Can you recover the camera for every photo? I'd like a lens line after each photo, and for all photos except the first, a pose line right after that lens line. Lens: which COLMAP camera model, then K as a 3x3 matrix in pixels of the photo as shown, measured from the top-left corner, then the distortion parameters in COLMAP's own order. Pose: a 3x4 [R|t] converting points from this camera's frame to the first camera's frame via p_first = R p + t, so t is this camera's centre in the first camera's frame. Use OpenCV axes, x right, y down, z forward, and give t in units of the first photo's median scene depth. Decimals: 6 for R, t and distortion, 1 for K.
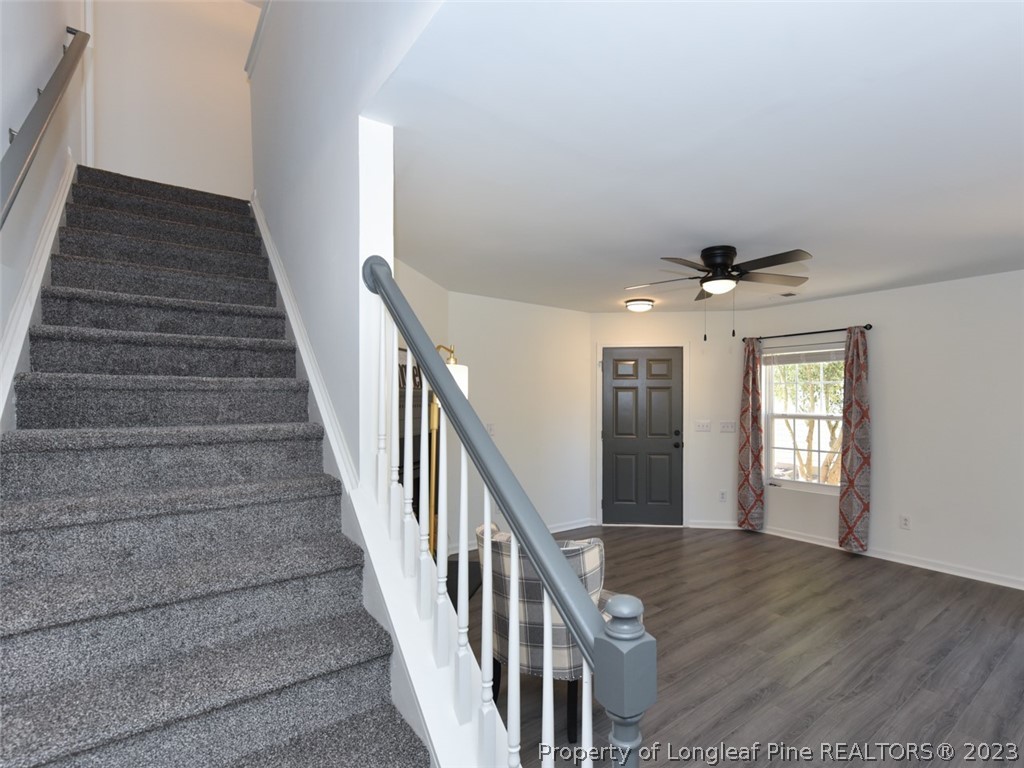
lens RADIAL K [[533.3, 0, 544.8], [0, 533.3, 388.9], [0, 0, 1]] dist [0.007432, 0.001070]
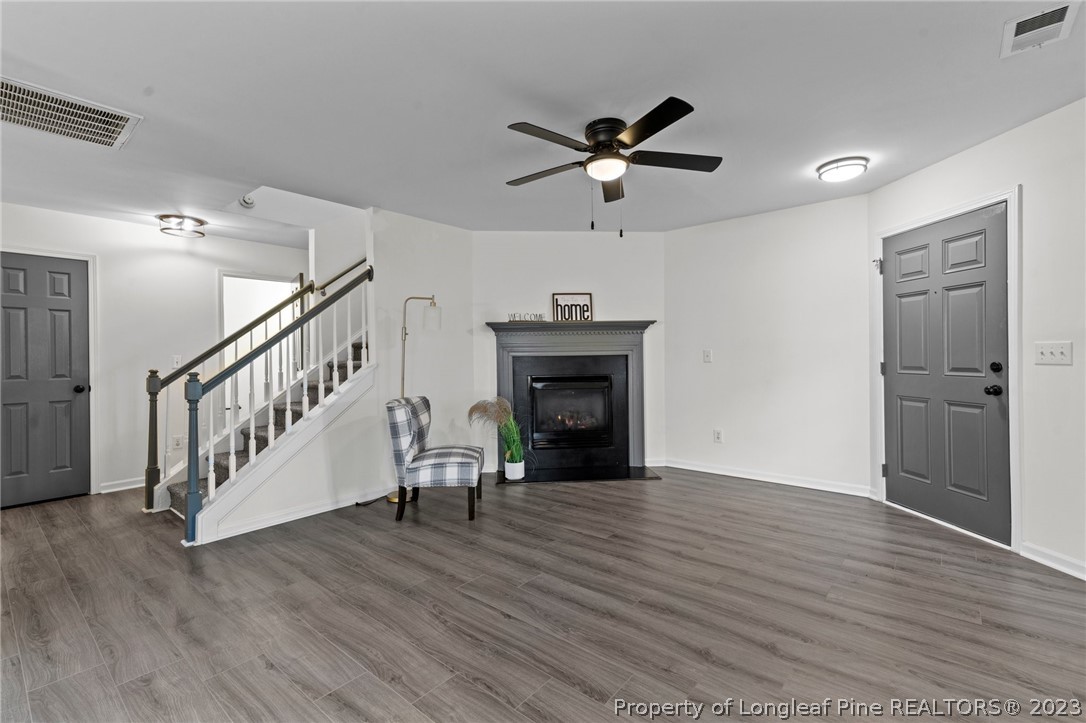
lens RADIAL K [[474.6, 0, 528.1], [0, 474.6, 356.5], [0, 0, 1]] dist [-0.003727, -0.006889]
pose [[0.150881, 0.000719, -0.988552, 0.635025], [0.024605, 0.999687, 0.004483, 0.058330], [0.988246, -0.025000, 0.150816, 0.475074]]
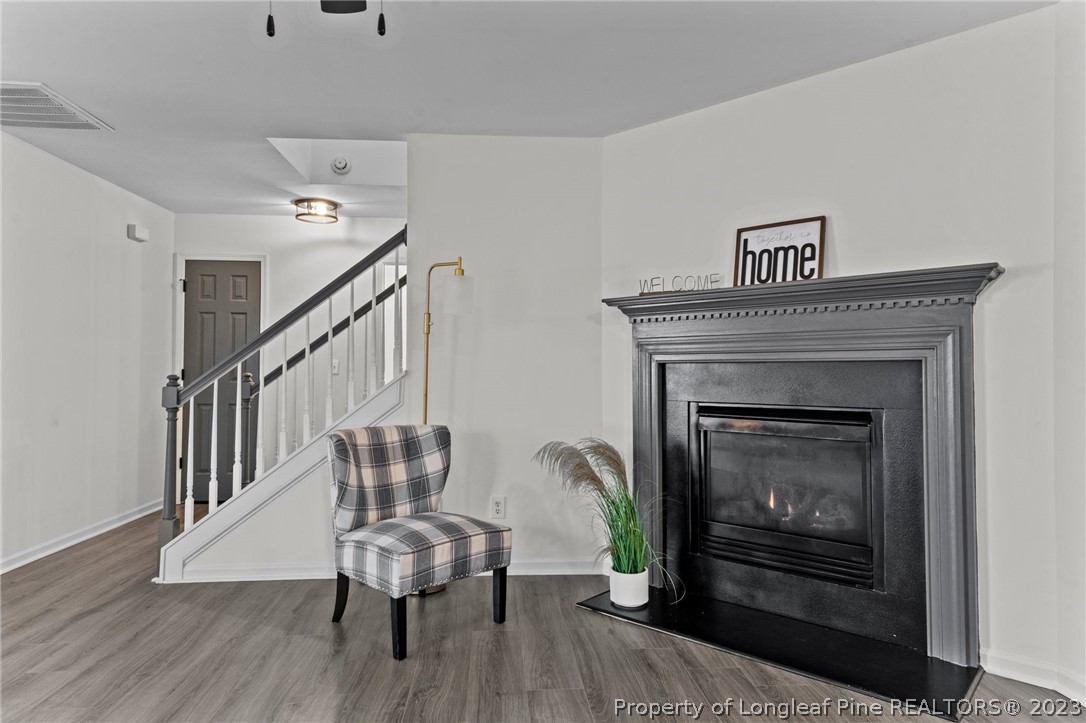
lens RADIAL K [[647.2, 0, 535.6], [0, 647.2, 356.2], [0, 0, 1]] dist [0.016451, 0.000143]
pose [[-0.593818, -0.019276, -0.804368, 0.355335], [0.007487, 0.999537, -0.029480, 0.071128], [0.804564, -0.023529, -0.593399, 0.814930]]
